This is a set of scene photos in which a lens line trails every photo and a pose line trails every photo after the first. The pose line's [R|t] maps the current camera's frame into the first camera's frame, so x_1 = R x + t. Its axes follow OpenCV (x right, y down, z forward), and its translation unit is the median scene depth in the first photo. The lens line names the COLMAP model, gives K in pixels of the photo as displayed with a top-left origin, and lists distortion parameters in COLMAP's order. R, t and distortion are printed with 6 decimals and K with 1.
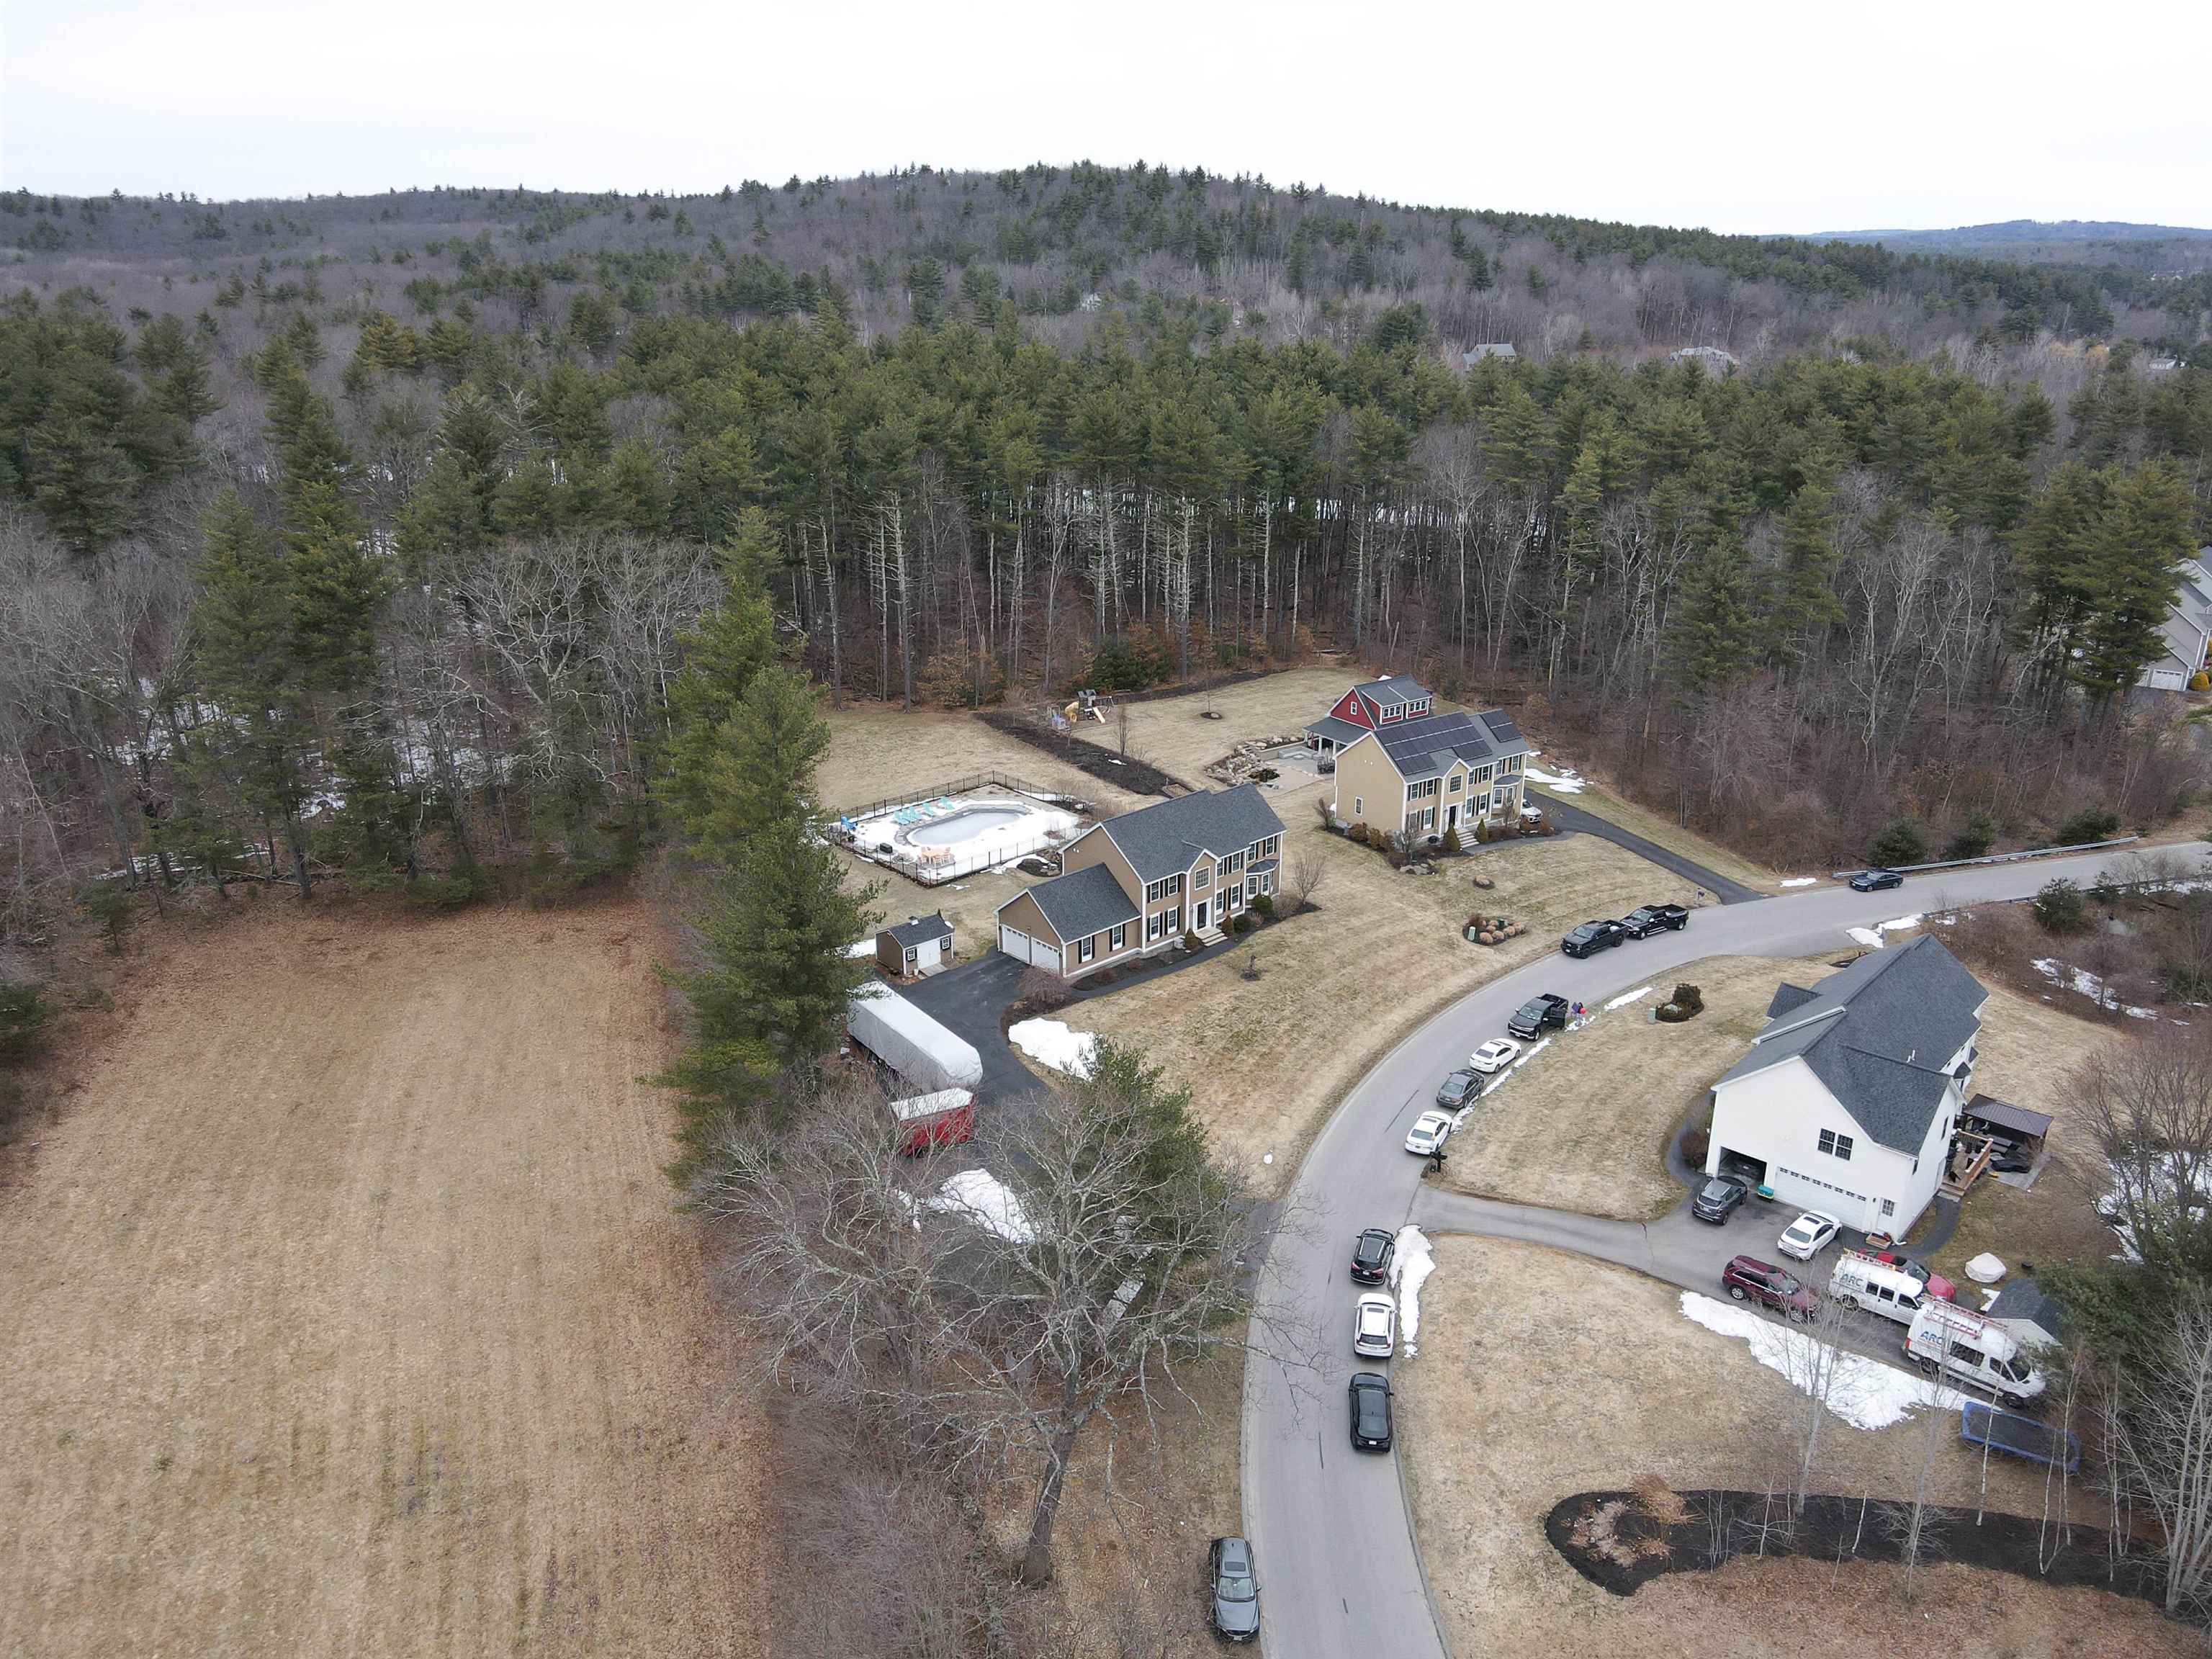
lens RADIAL K [[1630.0, 0, 1088.8], [0, 1630.0, 827.3], [0, 0, 1]] dist [0.000914, 0.006117]
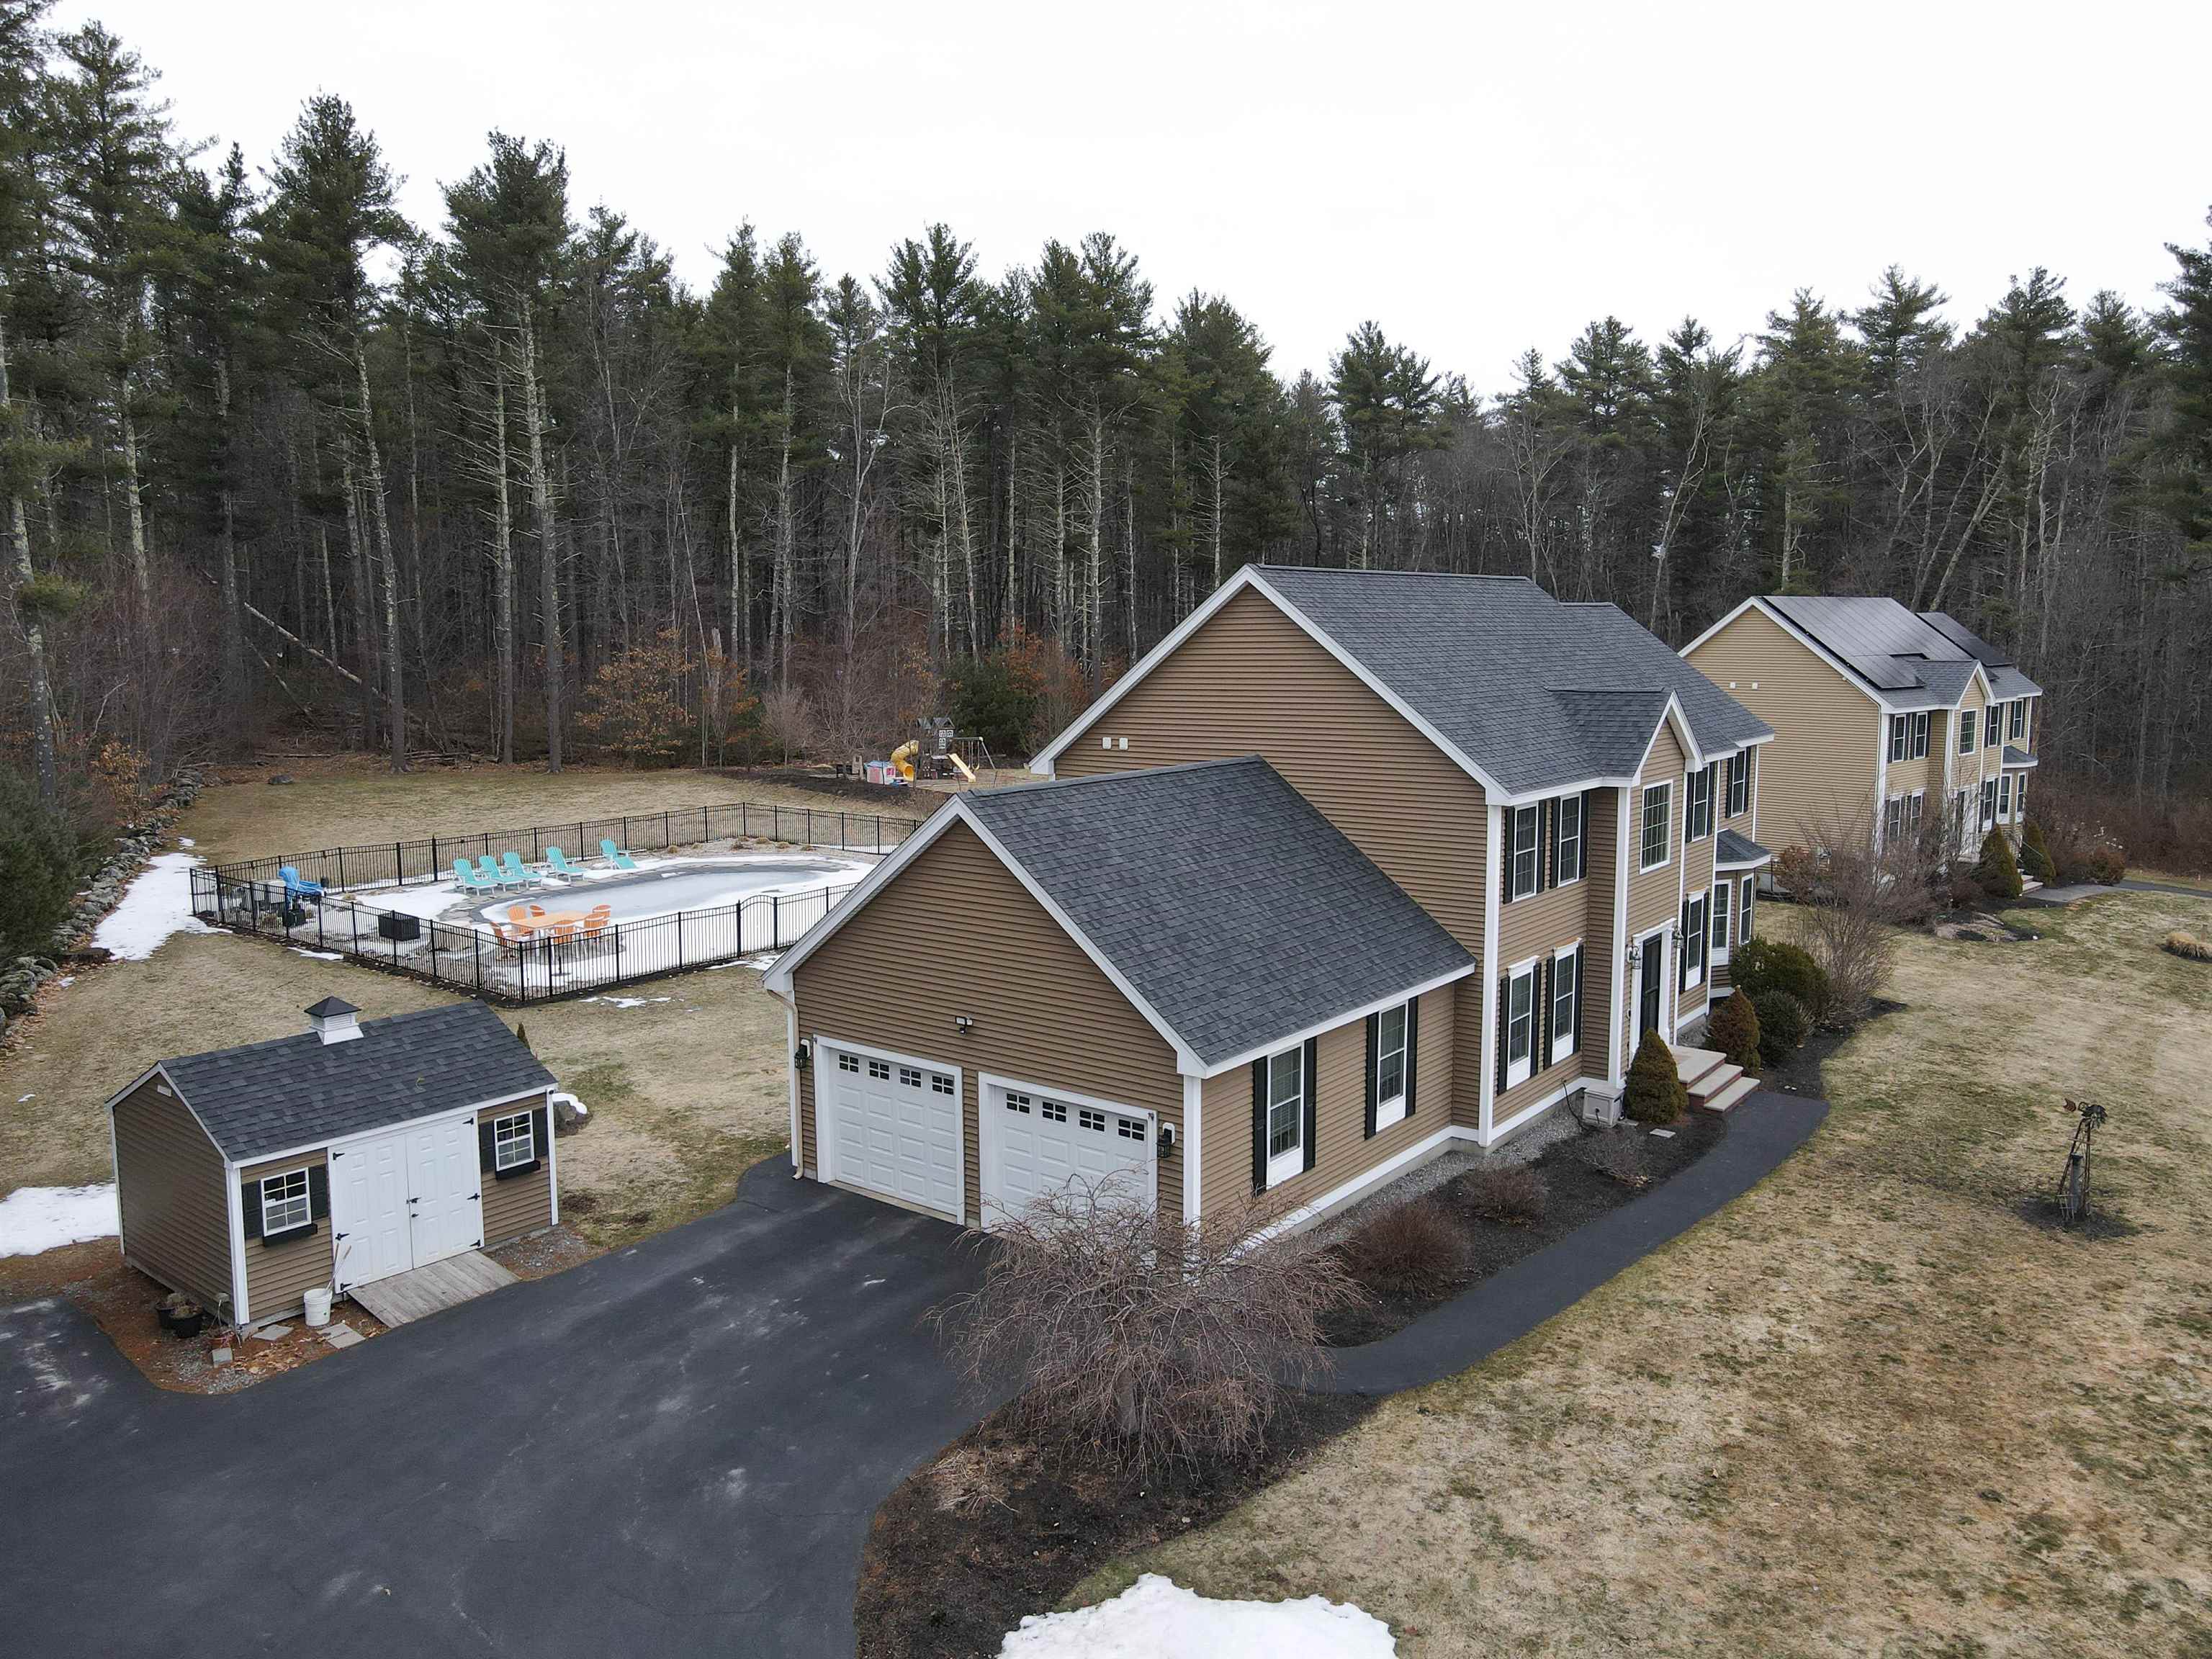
lens RADIAL K [[1630.0, 0, 1088.8], [0, 1630.0, 827.3], [0, 0, 1]] dist [0.000914, 0.006117]
pose [[0.987022, -0.020964, 0.159210, -0.050676], [0.054738, 0.975988, -0.210832, 0.077841], [-0.150967, 0.216811, 0.964470, 0.787406]]
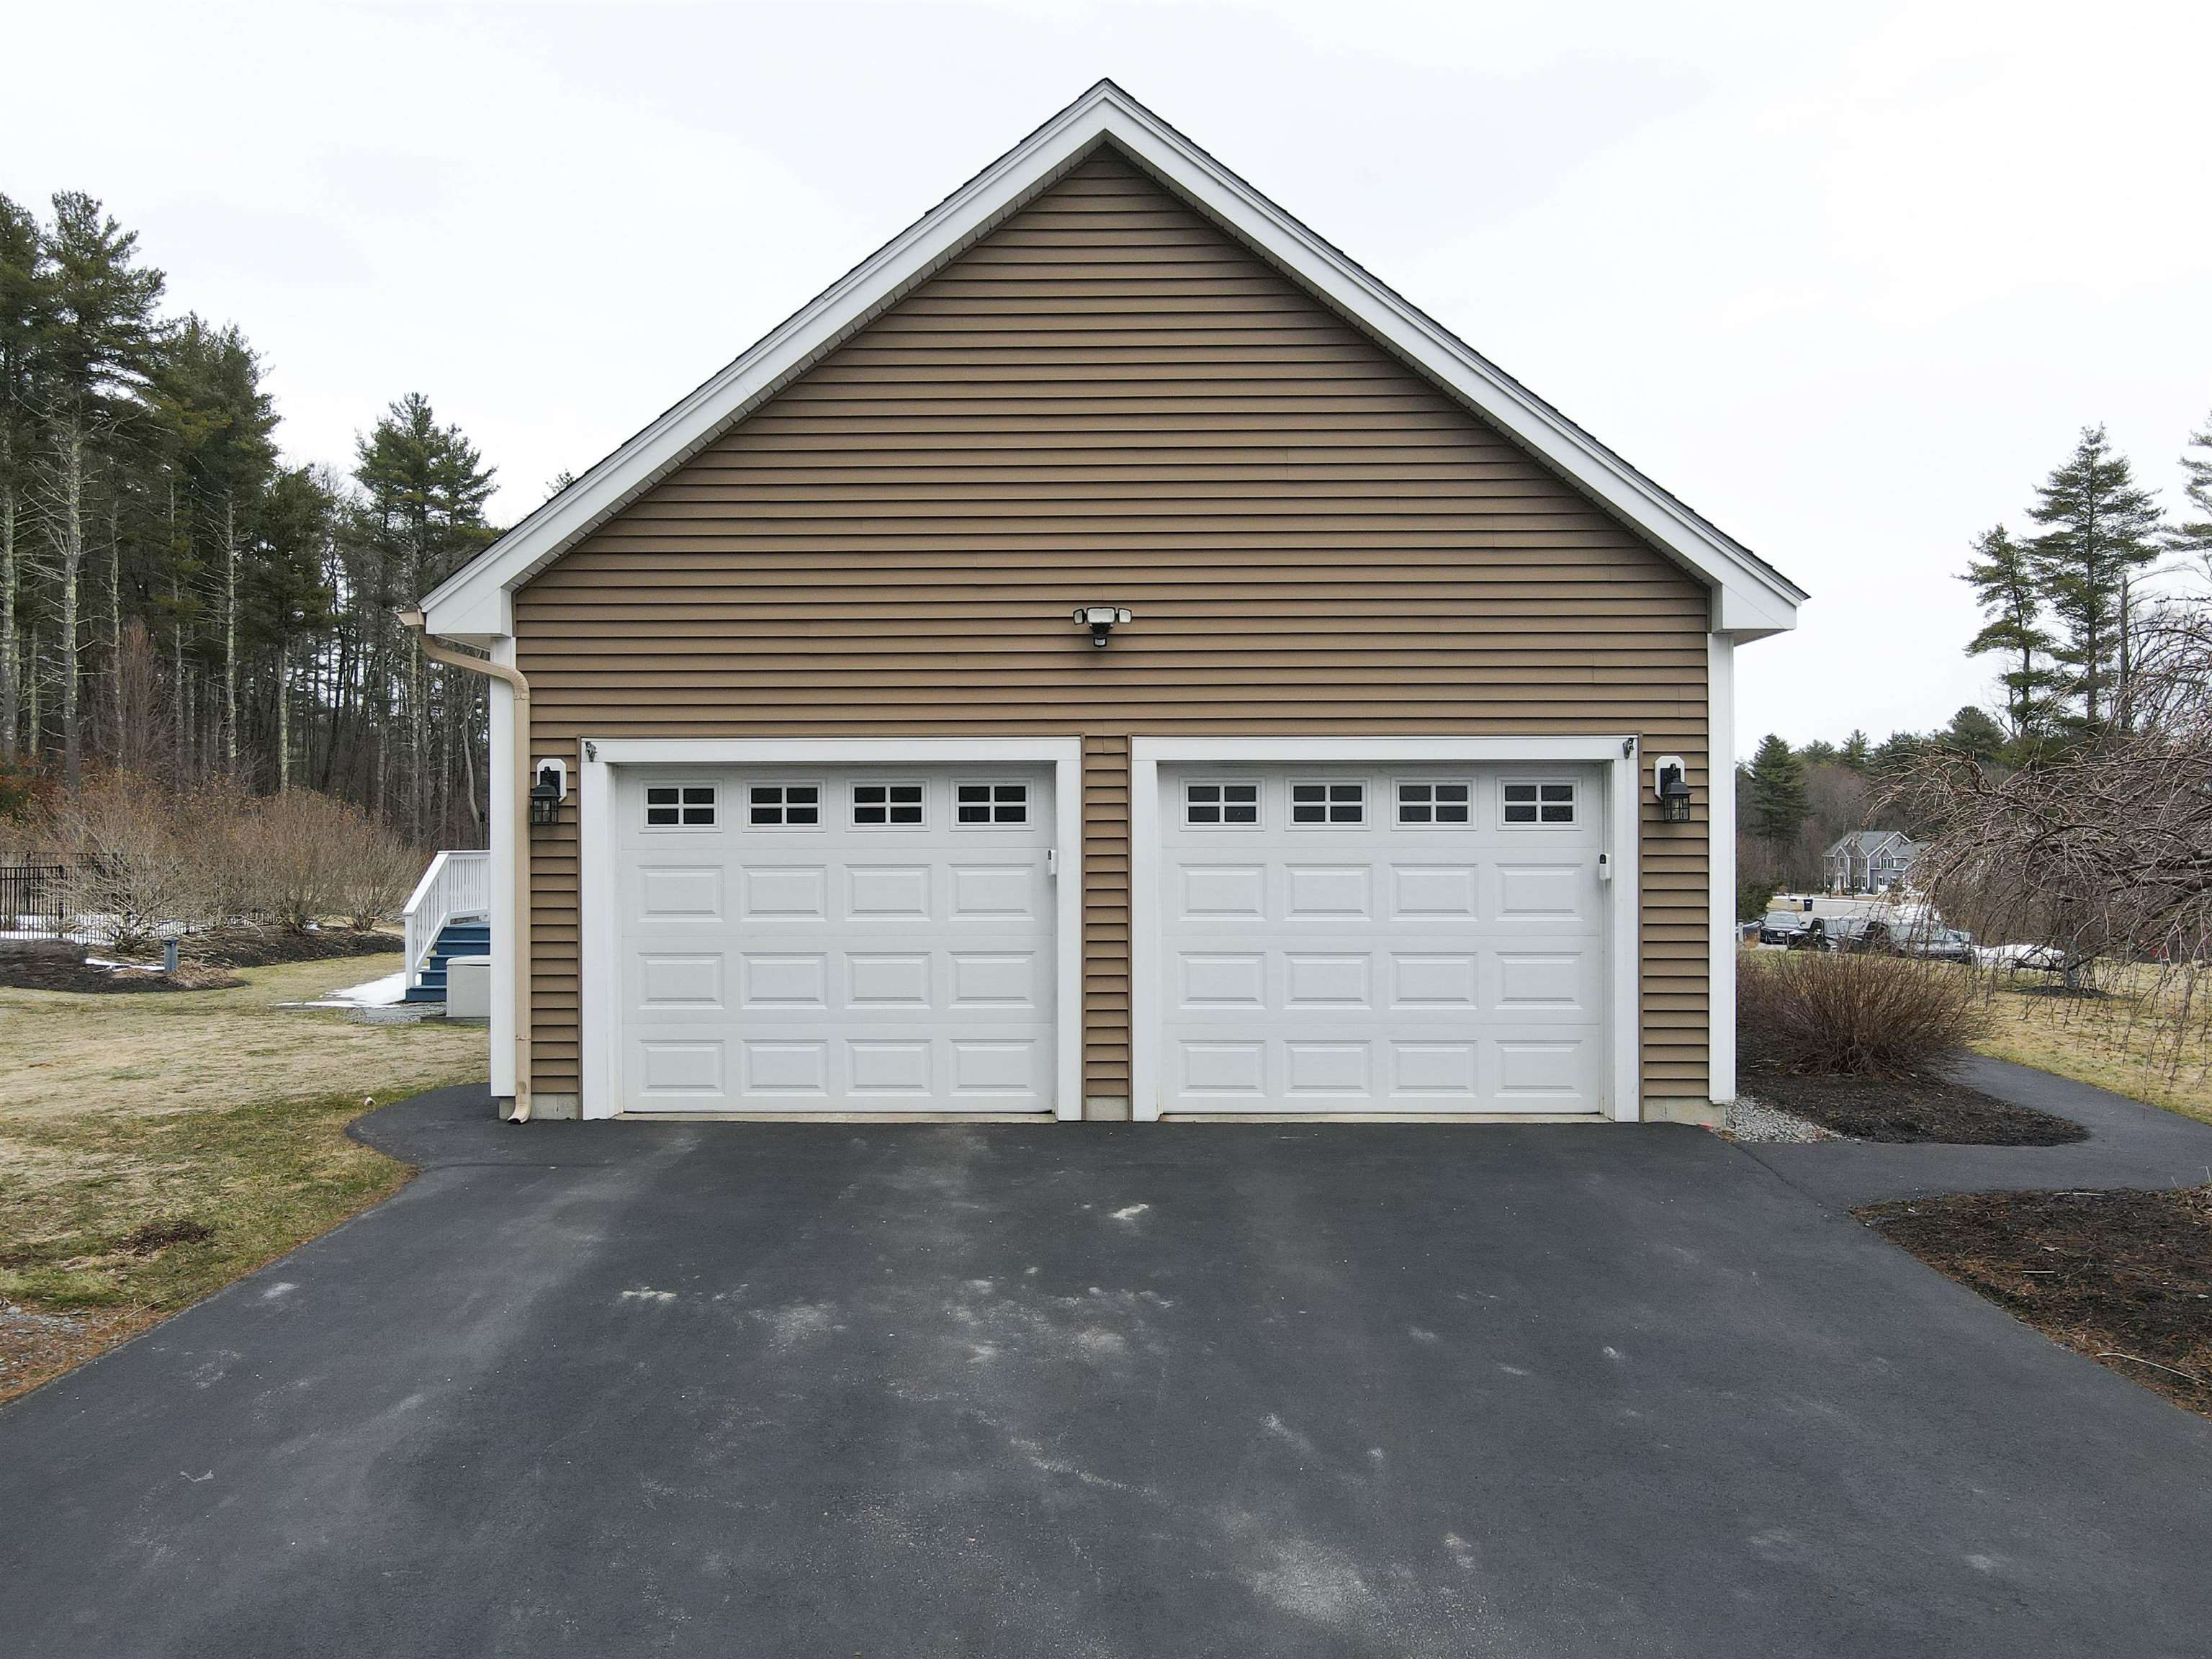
lens RADIAL K [[1630.0, 0, 1088.8], [0, 1630.0, 827.3], [0, 0, 1]] dist [0.000914, 0.006117]
pose [[0.684749, 0.005492, 0.728759, -0.093860], [0.251619, 0.936698, -0.243483, 0.088353], [-0.683964, 0.350094, 0.640021, 0.924409]]
